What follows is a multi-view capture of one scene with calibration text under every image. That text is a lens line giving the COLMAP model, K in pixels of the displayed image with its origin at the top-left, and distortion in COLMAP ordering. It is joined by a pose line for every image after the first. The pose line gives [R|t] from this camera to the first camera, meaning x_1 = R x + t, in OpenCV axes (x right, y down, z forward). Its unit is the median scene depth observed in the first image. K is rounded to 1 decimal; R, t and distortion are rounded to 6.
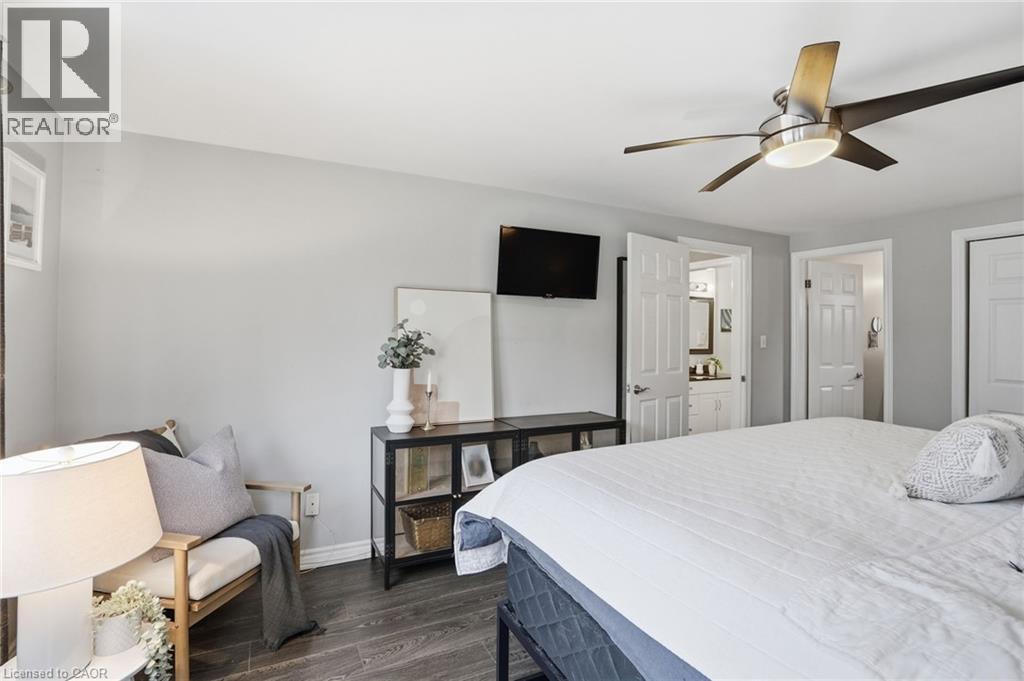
lens RADIAL K [[484.6, 0, 512.0], [0, 484.6, 336.6], [0, 0, 1]] dist [-0.069570, 0.029292]
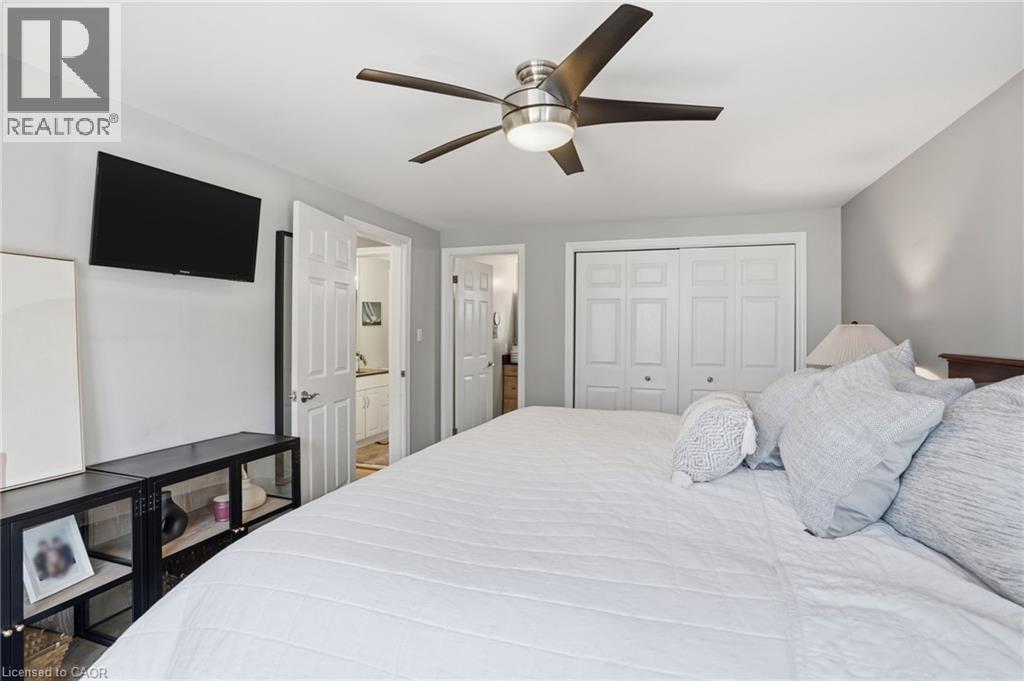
lens RADIAL K [[489.6, 0, 509.4], [0, 489.6, 330.0], [0, 0, 1]] dist [-0.056731, 0.020911]
pose [[0.716940, -0.008831, 0.697079, -0.065478], [0.009792, 0.999949, 0.002598, -0.000932], [-0.697067, 0.004963, 0.716989, 0.190320]]
